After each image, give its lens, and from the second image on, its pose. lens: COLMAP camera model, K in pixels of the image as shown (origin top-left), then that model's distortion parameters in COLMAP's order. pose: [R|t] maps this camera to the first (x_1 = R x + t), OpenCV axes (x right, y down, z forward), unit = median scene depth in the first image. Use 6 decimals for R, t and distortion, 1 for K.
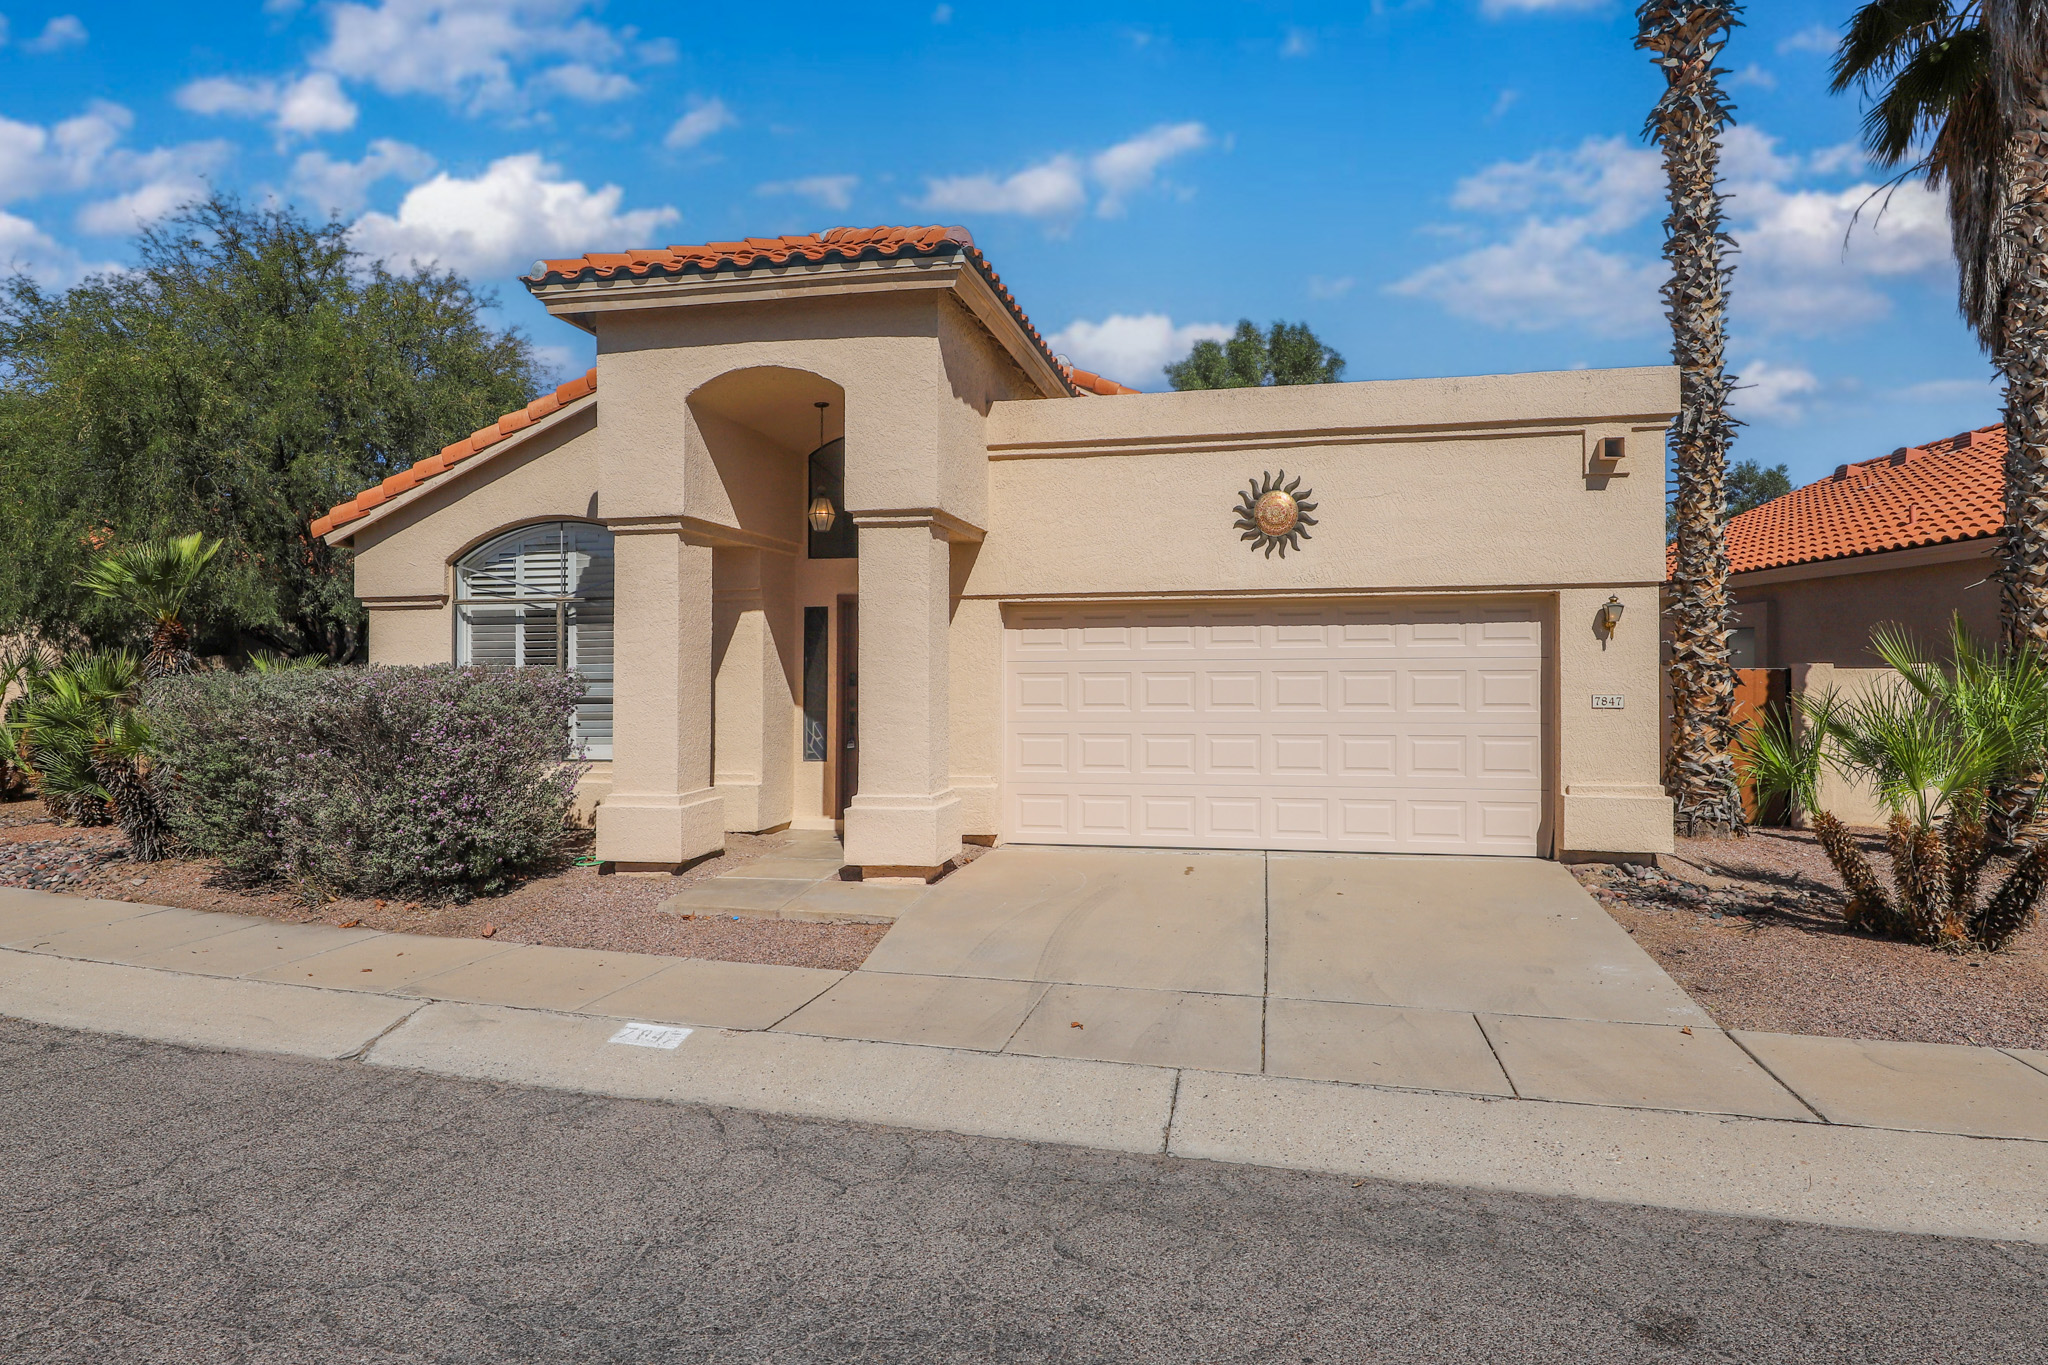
lens RADIAL K [[1113.0, 0, 1023.4], [0, 1113.0, 732.0], [0, 0, 1]] dist [0.031578, -0.000869]
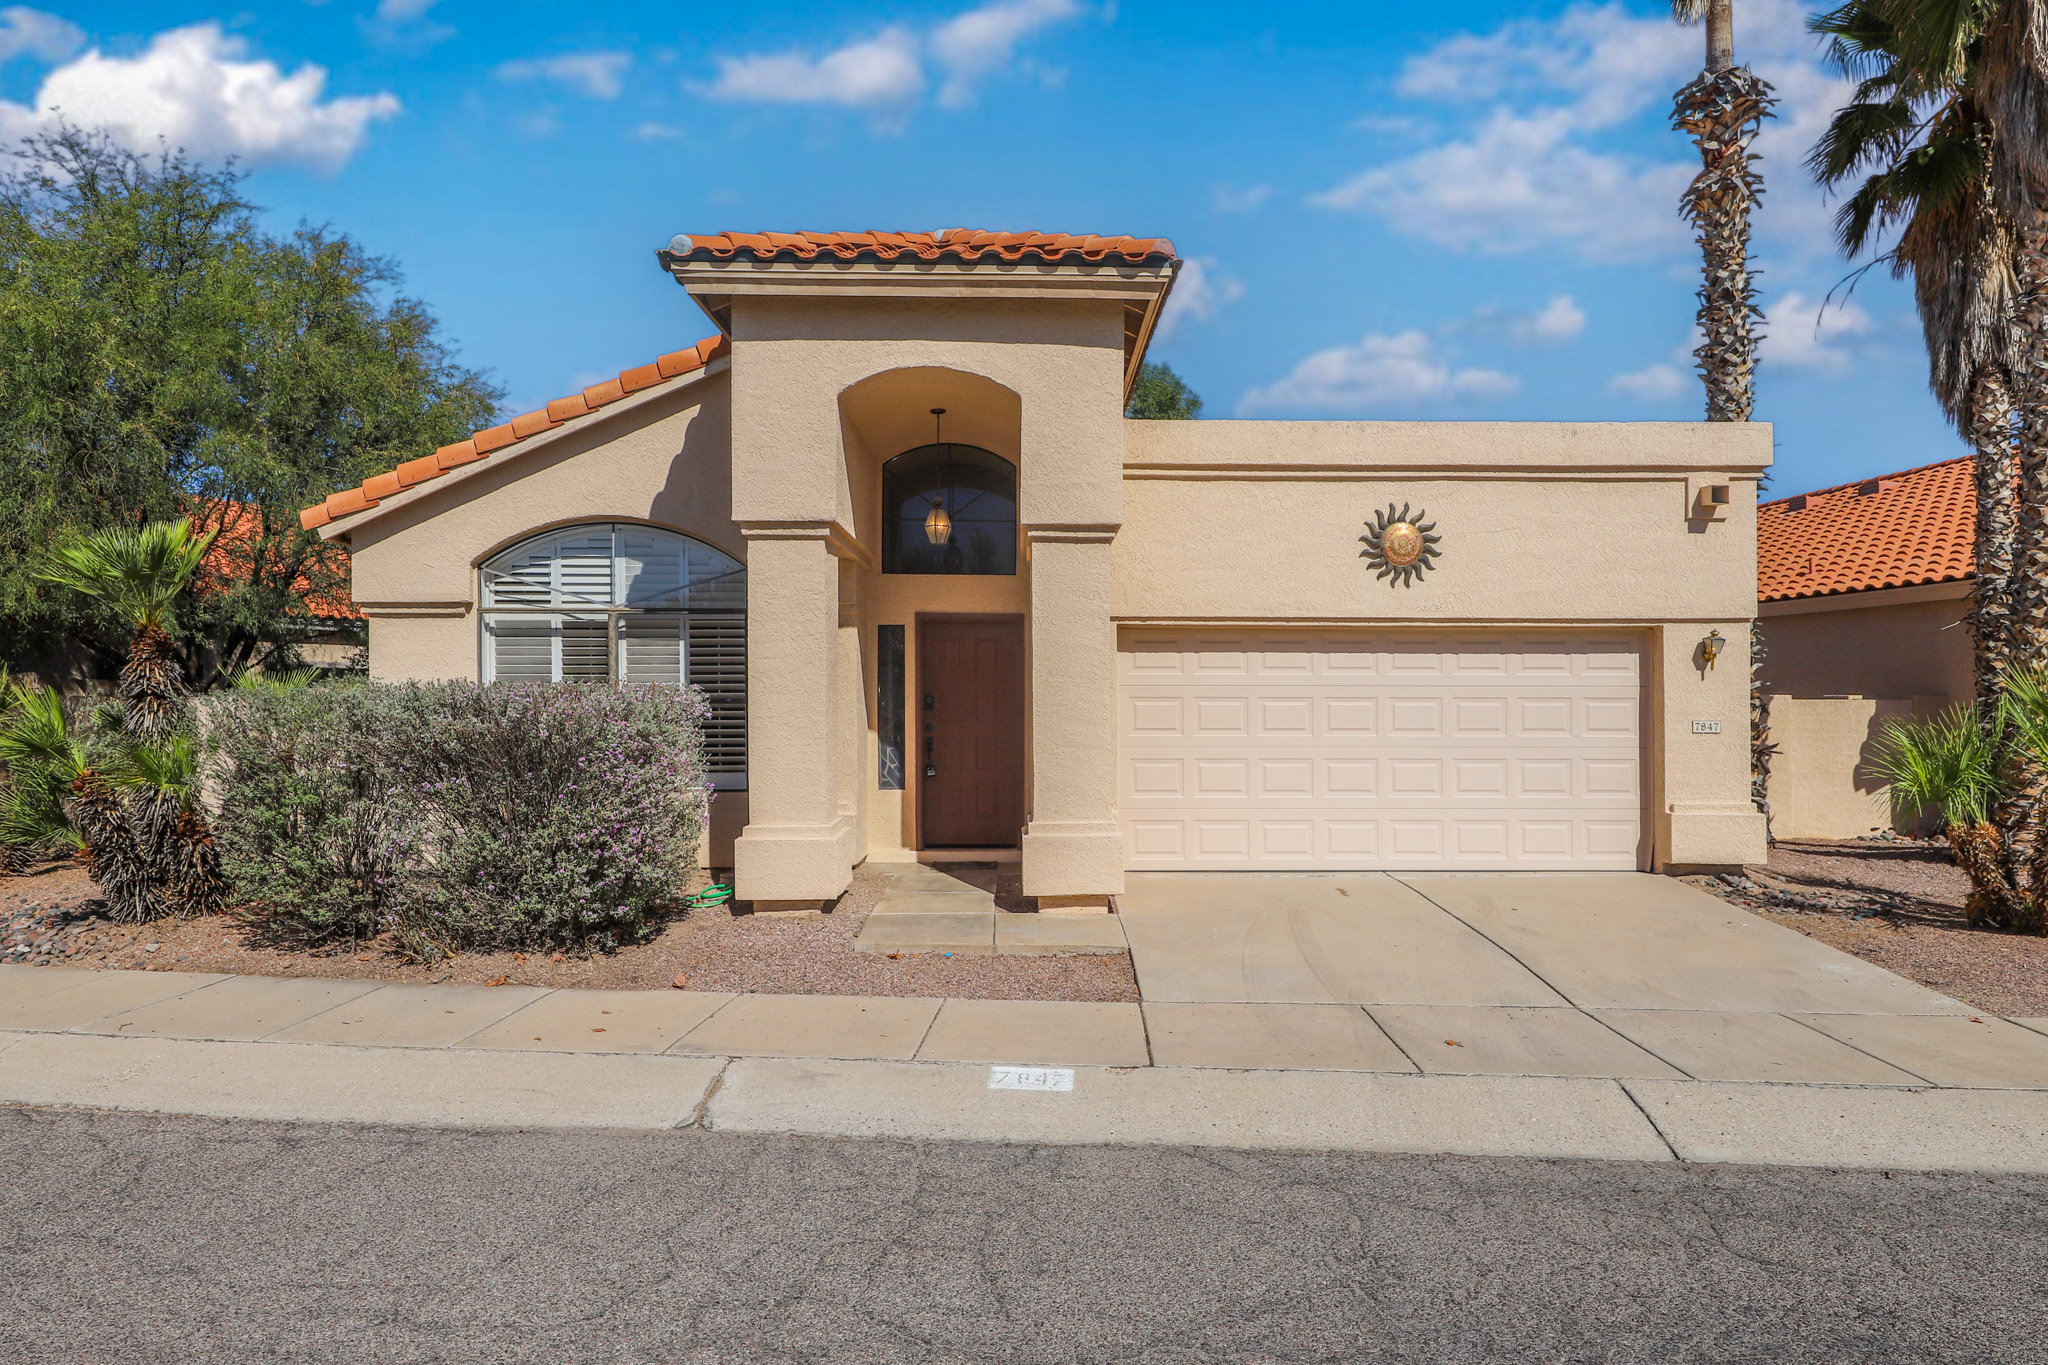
lens RADIAL K [[1141.7, 0, 1020.3], [0, 1141.7, 757.3], [0, 0, 1]] dist [0.030962, 0.033831]
pose [[0.975085, -0.003049, 0.221813, -0.366297], [0.004033, 0.999984, -0.003980, 0.004220], [-0.221797, 0.004776, 0.975081, 0.045613]]
